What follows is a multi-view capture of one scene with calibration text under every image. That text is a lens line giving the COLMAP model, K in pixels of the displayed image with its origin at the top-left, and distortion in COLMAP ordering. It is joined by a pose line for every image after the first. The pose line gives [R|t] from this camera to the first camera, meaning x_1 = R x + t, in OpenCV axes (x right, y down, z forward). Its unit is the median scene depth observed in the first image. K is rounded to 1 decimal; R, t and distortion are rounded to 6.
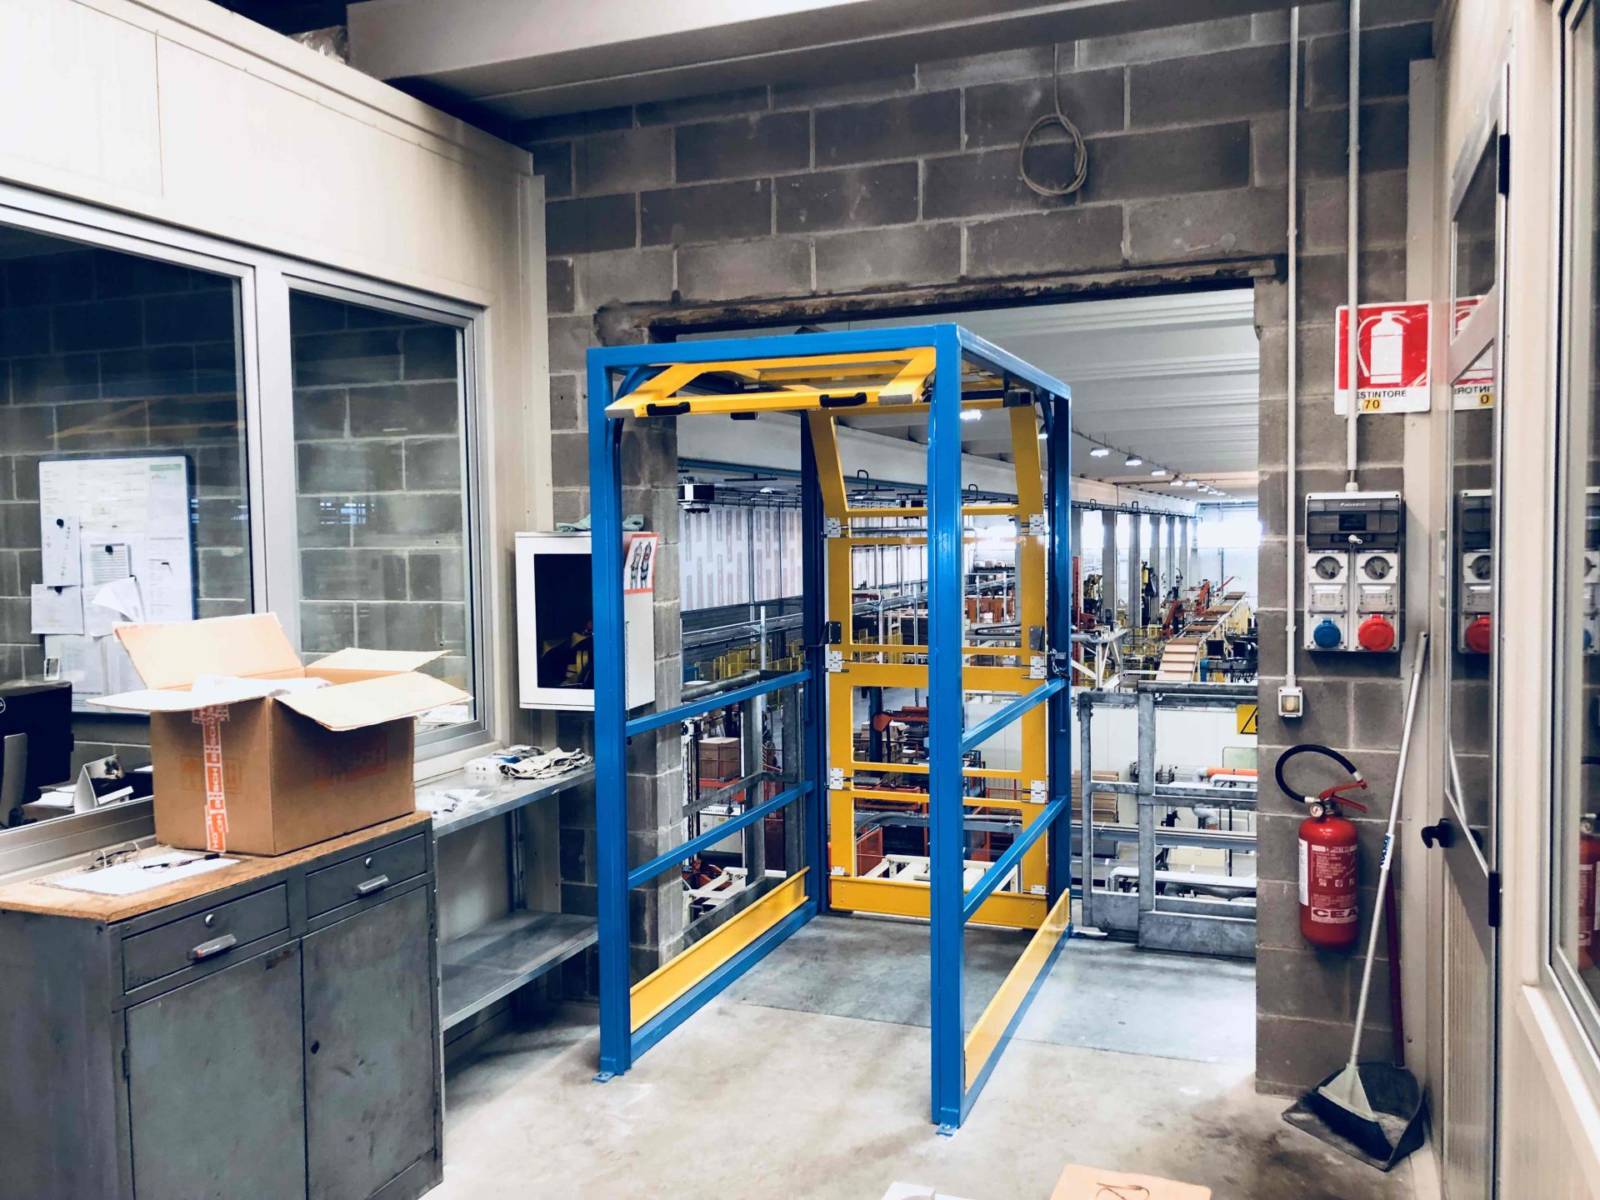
lens RADIAL K [[1302.7, 0, 796.0], [0, 1302.7, 594.5], [0, 0, 1]] dist [0.068723, -0.081712]
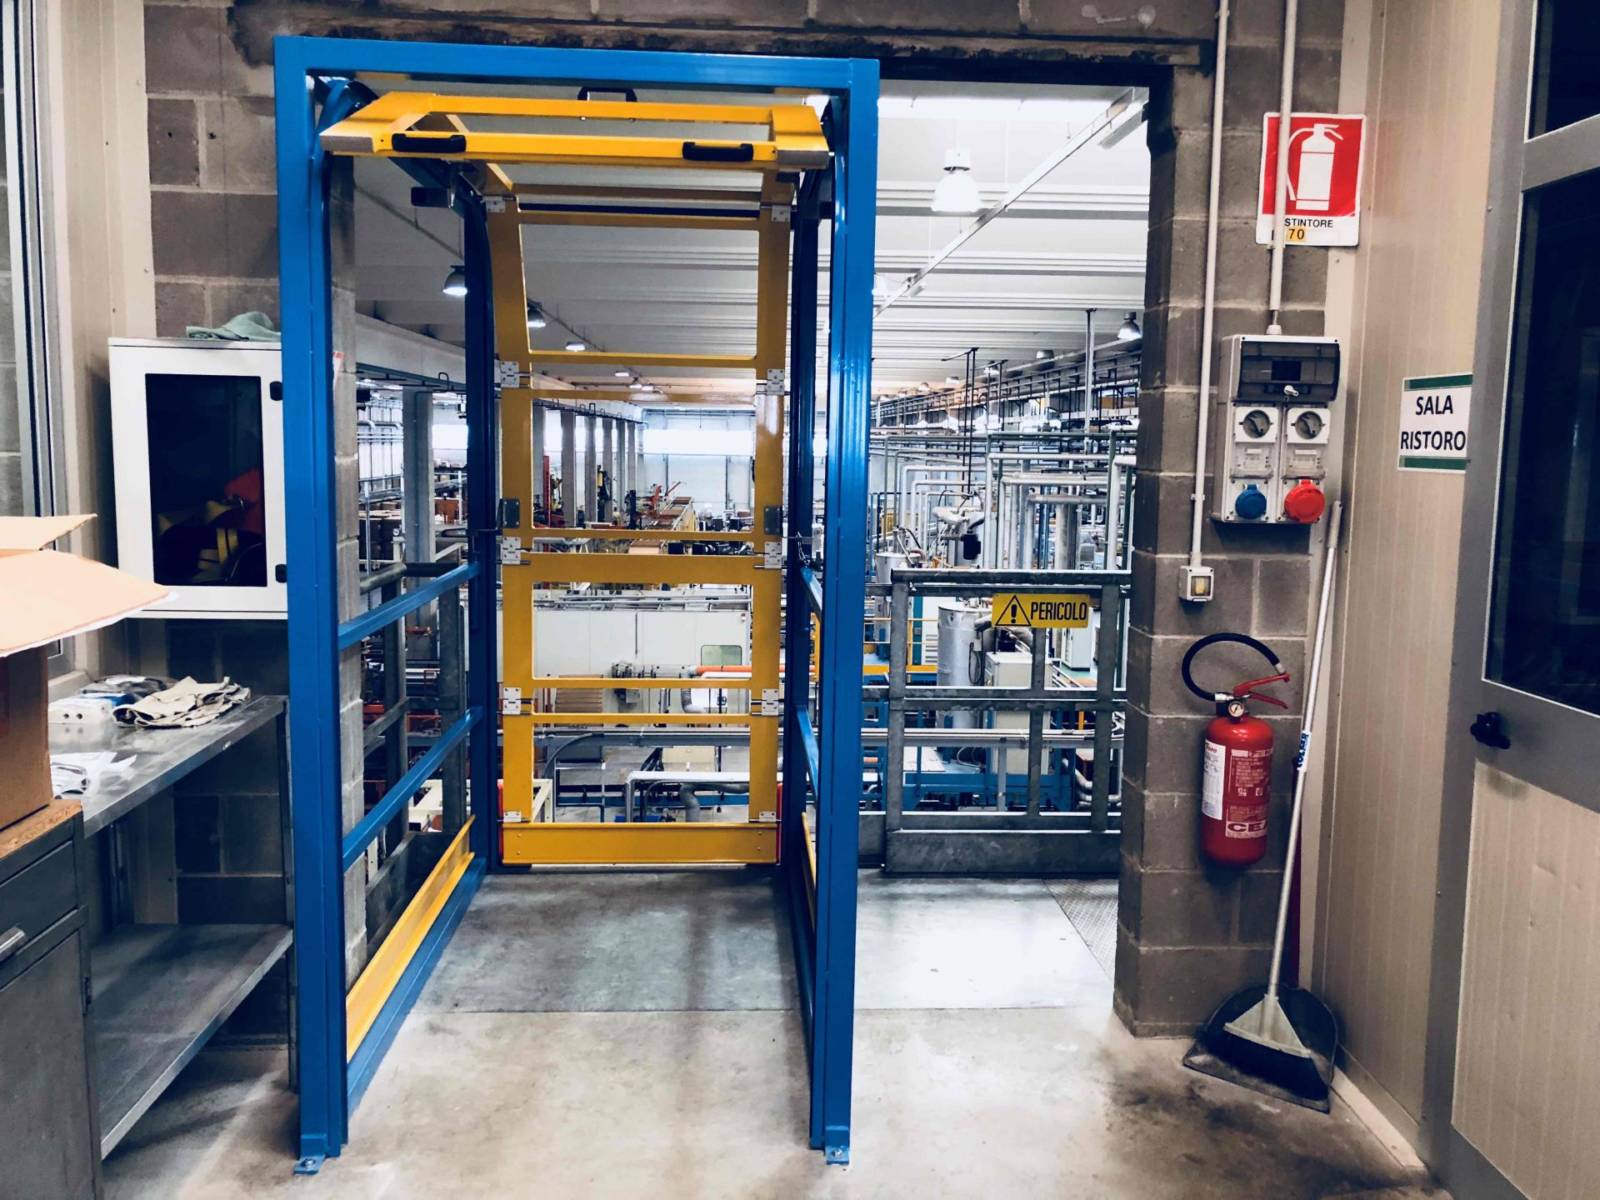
lens RADIAL K [[1316.3, 0, 797.3], [0, 1316.3, 581.9], [0, 0, 1]] dist [0.018386, 0.005916]
pose [[0.911660, -0.014588, 0.410686, -0.200928], [-0.011185, 0.998119, 0.060283, 0.030921], [-0.410793, -0.059551, 0.909782, 0.319881]]
